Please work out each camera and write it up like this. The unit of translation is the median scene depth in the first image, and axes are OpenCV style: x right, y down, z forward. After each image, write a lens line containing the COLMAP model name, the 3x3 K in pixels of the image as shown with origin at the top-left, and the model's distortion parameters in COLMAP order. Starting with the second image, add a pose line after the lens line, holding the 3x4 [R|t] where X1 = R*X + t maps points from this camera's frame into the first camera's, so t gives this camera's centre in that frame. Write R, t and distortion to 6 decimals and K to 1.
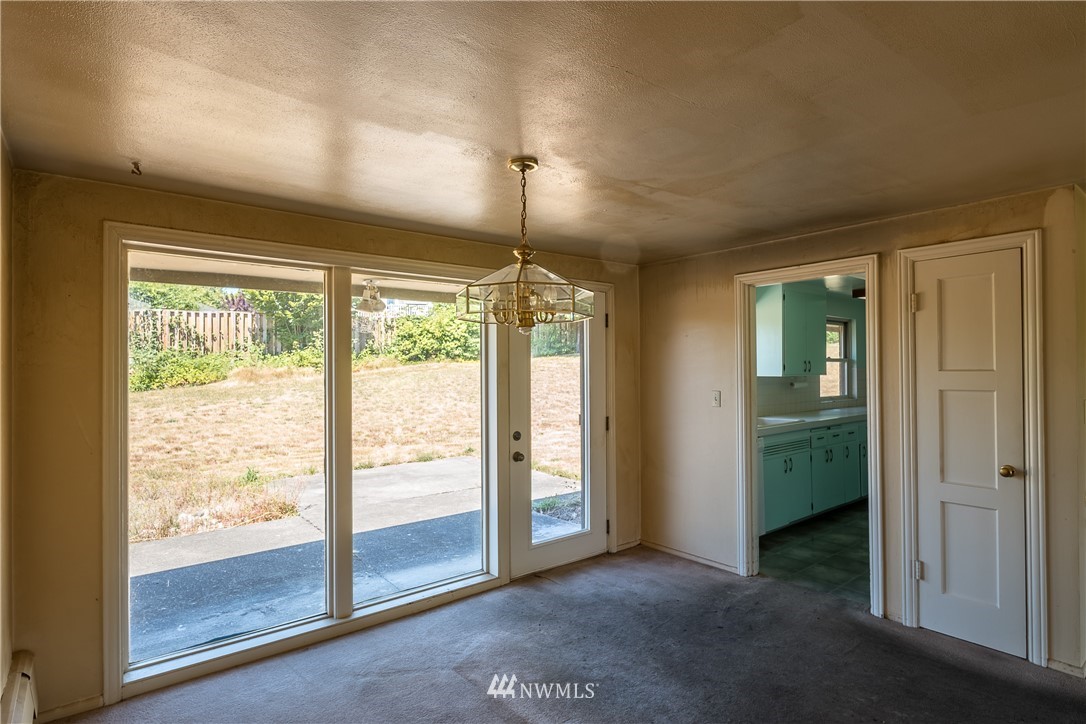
lens RADIAL K [[580.3, 0, 544.8], [0, 580.3, 362.5], [0, 0, 1]] dist [0.000310, -0.000114]
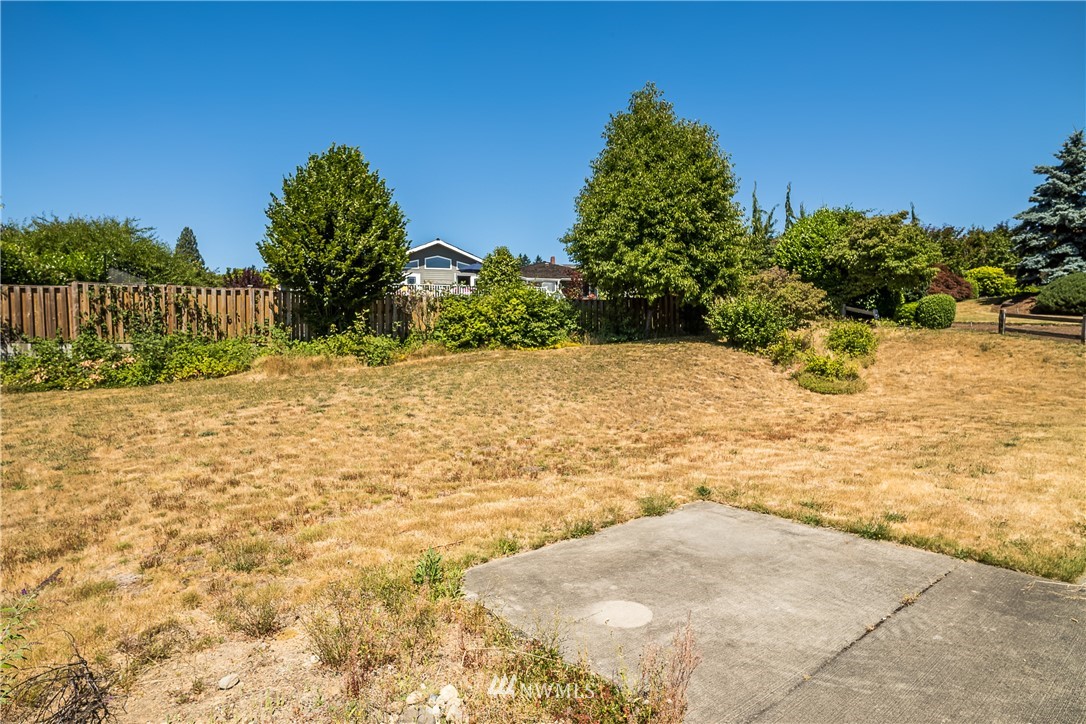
lens RADIAL K [[580.3, 0, 541.4], [0, 580.3, 361.0], [0, 0, 1]] dist [0.000310, -0.000114]
pose [[0.999768, 0.001995, 0.021464, -0.141332], [-0.002478, 0.999744, 0.022491, -0.003146], [-0.021414, -0.022539, 0.999517, 0.158745]]
